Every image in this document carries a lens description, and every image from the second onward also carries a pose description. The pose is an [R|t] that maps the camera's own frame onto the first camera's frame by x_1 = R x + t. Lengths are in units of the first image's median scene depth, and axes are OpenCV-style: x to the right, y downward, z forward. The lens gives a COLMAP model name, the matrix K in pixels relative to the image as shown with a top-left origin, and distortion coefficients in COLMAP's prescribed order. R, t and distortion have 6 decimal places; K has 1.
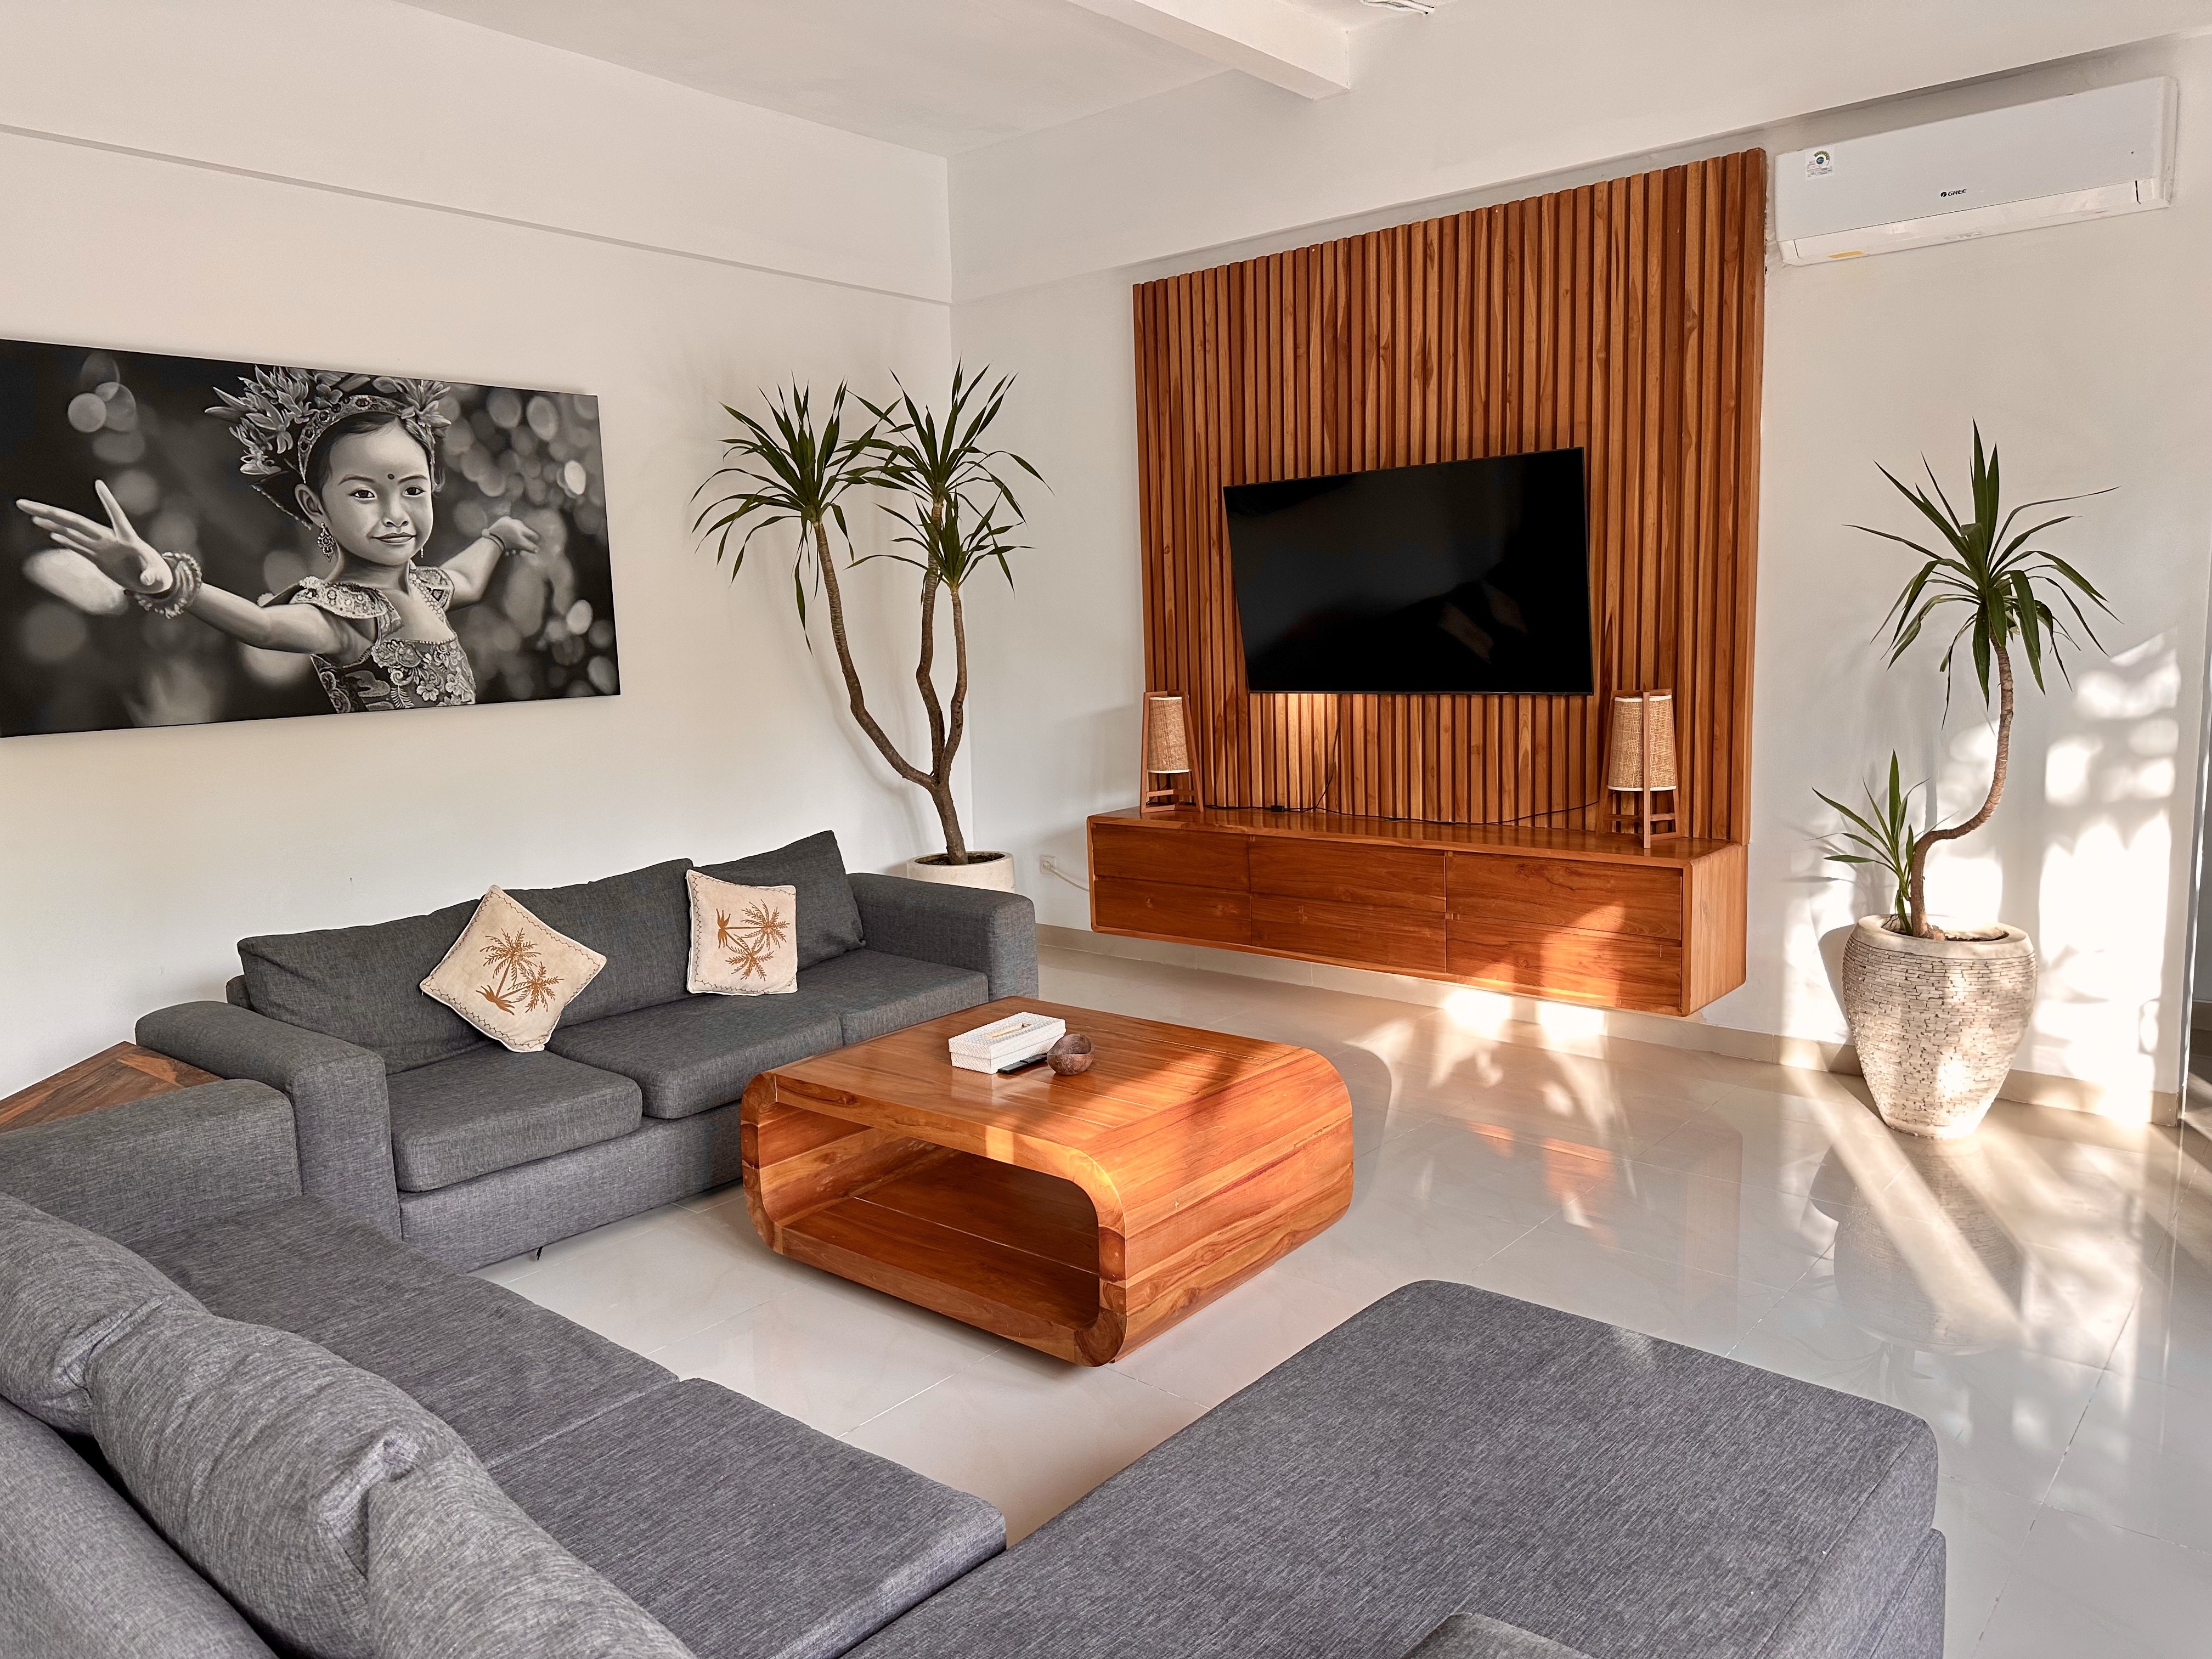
lens RADIAL K [[1553.5, 0, 1109.8], [0, 1553.5, 831.1], [0, 0, 1]] dist [0.056333, -0.077716]
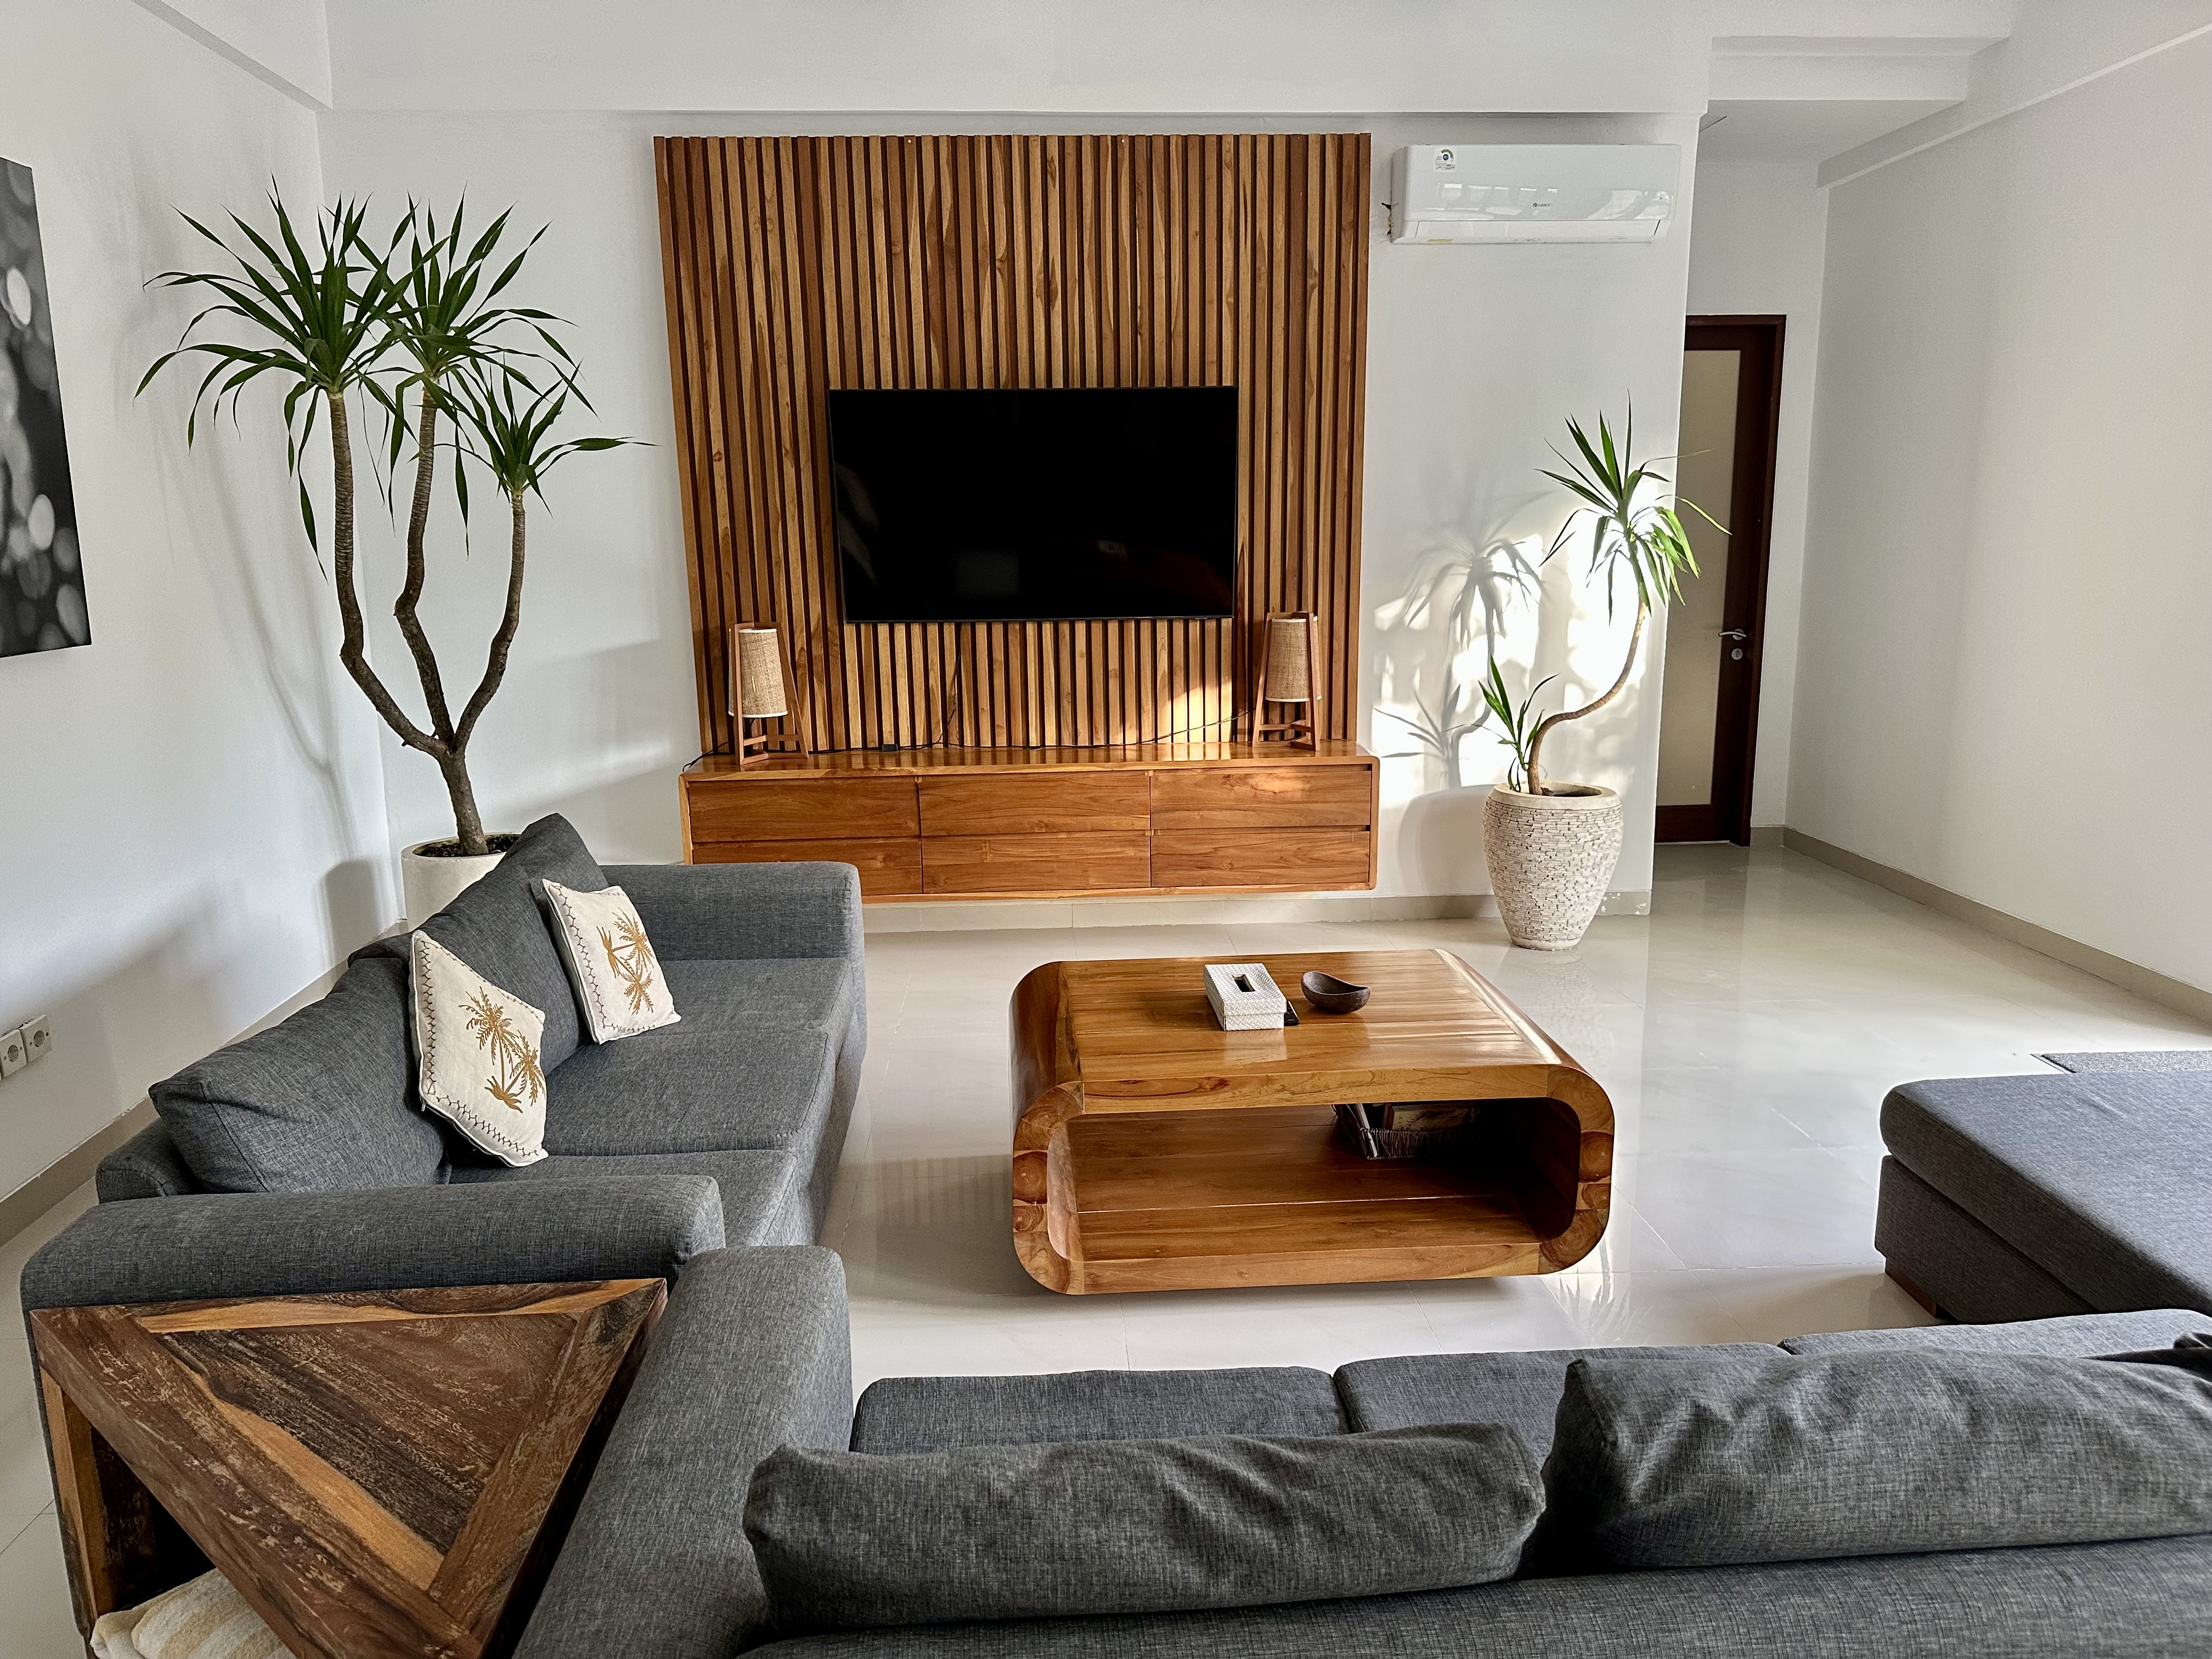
lens RADIAL K [[1553.5, 0, 1104.7], [0, 1553.5, 850.7], [0, 0, 1]] dist [0.056333, -0.077716]
pose [[0.721989, -0.119972, 0.681424, -0.528325], [0.084731, 0.992771, 0.085013, -0.025398], [-0.686697, -0.003641, 0.726935, 0.273286]]
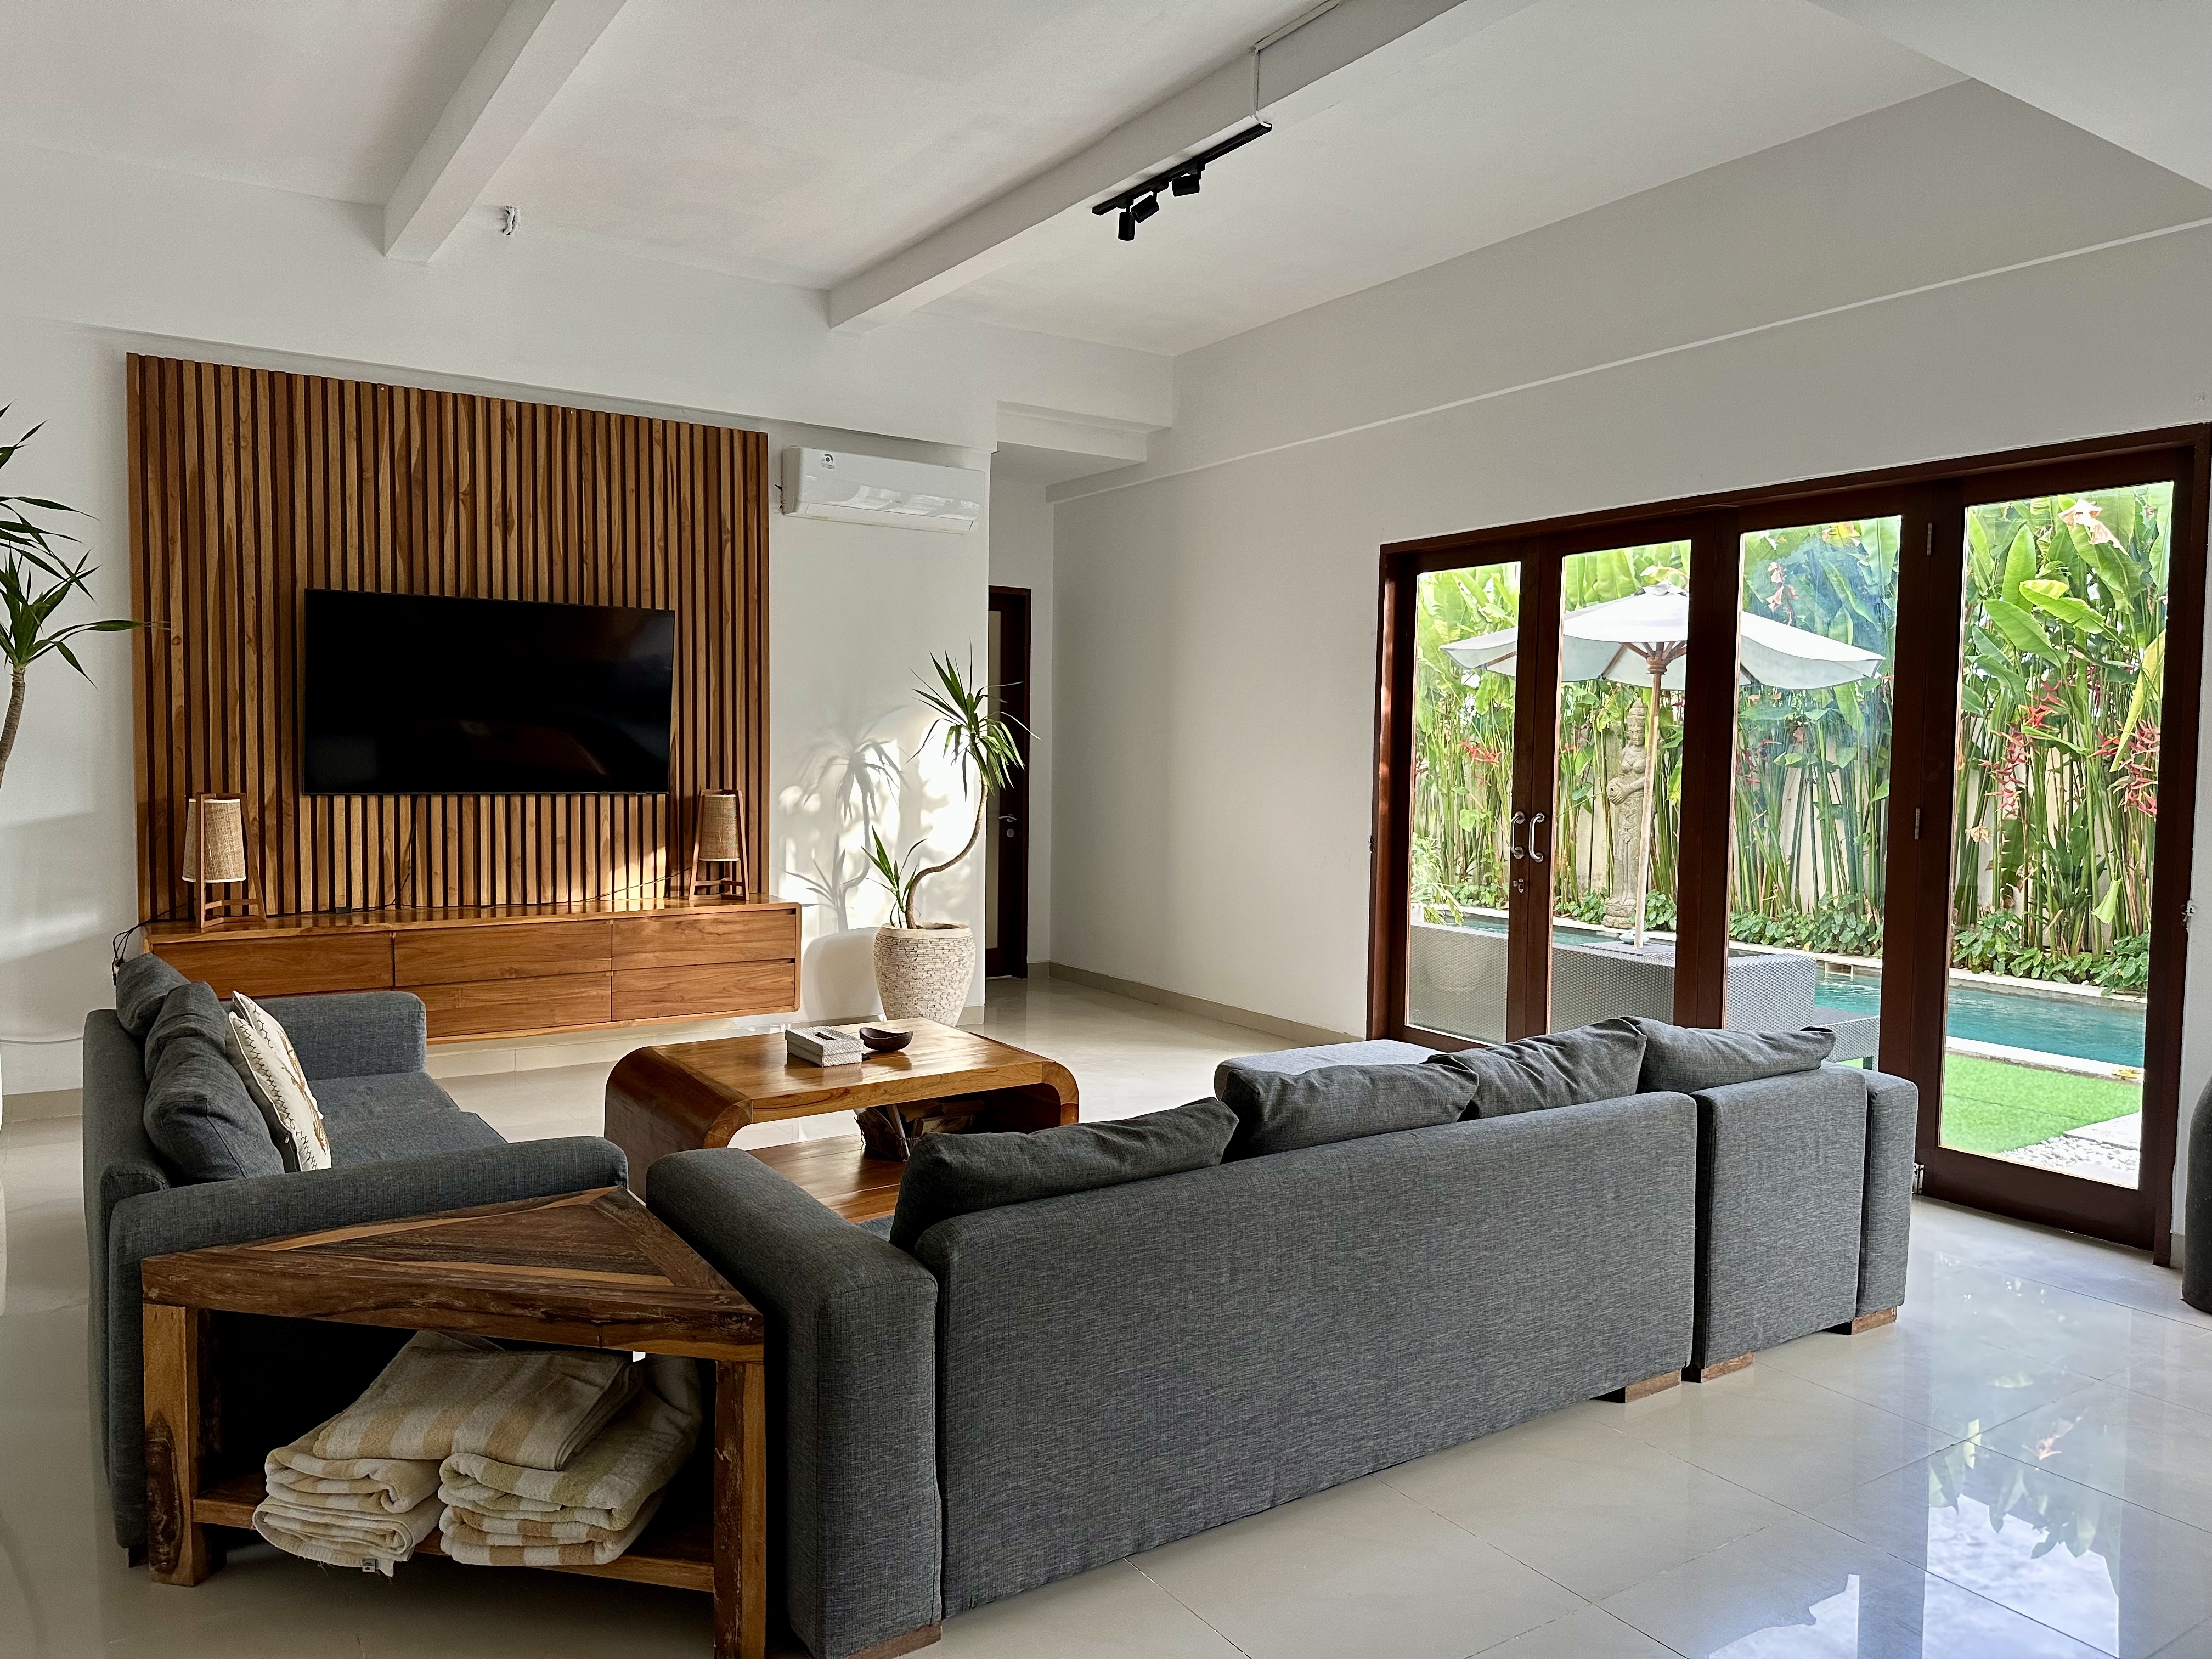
lens RADIAL K [[1553.5, 0, 1125.9], [0, 1553.5, 821.1], [0, 0, 1]] dist [0.056333, -0.077716]
pose [[0.269263, -0.012780, 0.962982, -0.876172], [0.107875, 0.994020, -0.016971, 0.000082], [-0.957006, 0.108451, 0.269032, 0.279179]]
